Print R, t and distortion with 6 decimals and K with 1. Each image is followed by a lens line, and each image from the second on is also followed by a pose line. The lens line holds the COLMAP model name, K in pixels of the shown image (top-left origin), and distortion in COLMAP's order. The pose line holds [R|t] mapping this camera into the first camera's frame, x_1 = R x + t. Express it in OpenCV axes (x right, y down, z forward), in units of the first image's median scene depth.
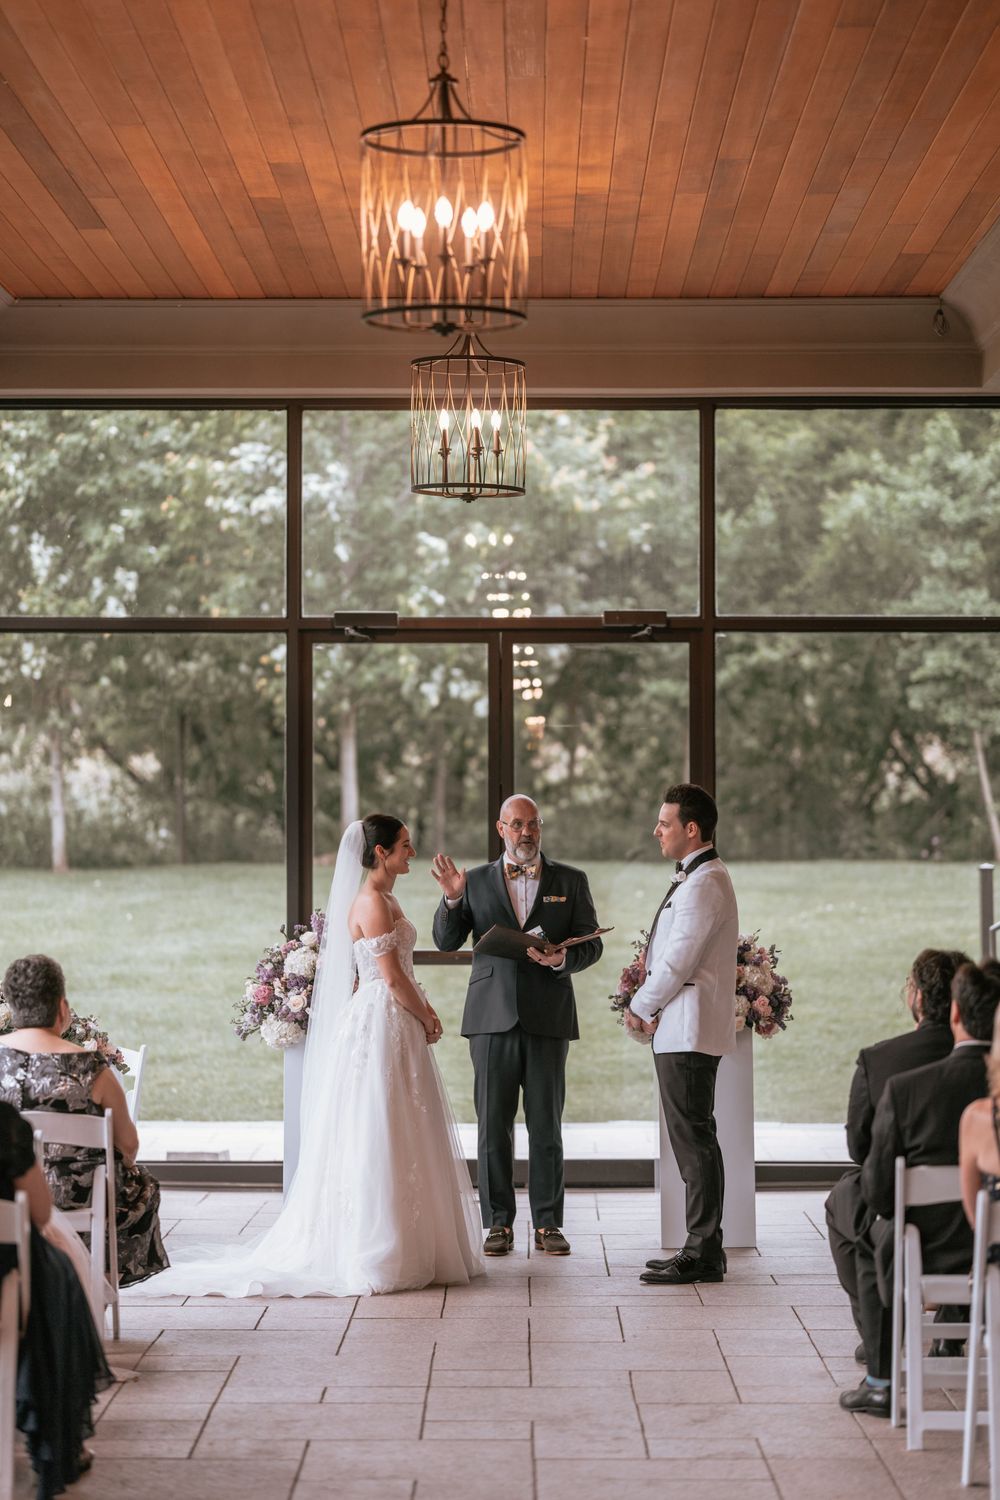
lens RADIAL K [[3573.8, 0, 500.0], [0, 3573.8, 750.0], [0, 0, 1]] dist [-0.006775, -0.209437]
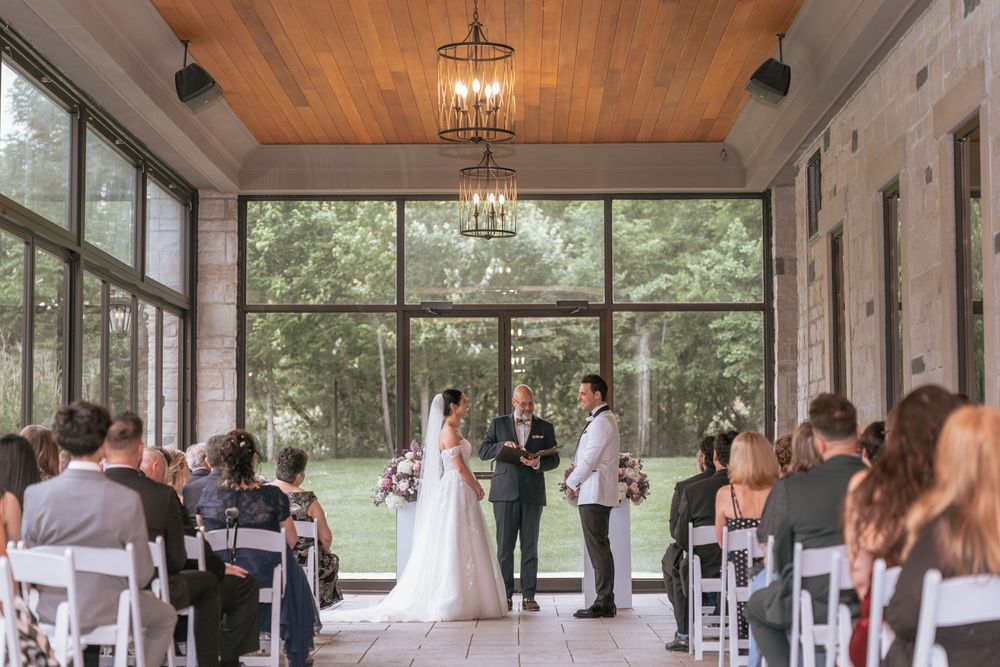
lens RADIAL K [[2018.6, 0, 500.0], [0, 2018.6, 333.5], [0, 0, 1]] dist [0.025143, 0.030229]
pose [[0.999992, -0.002468, -0.002998, 0.001339], [0.002320, 0.998818, -0.048556, 0.042249], [0.003114, 0.048549, 0.998816, -0.151682]]
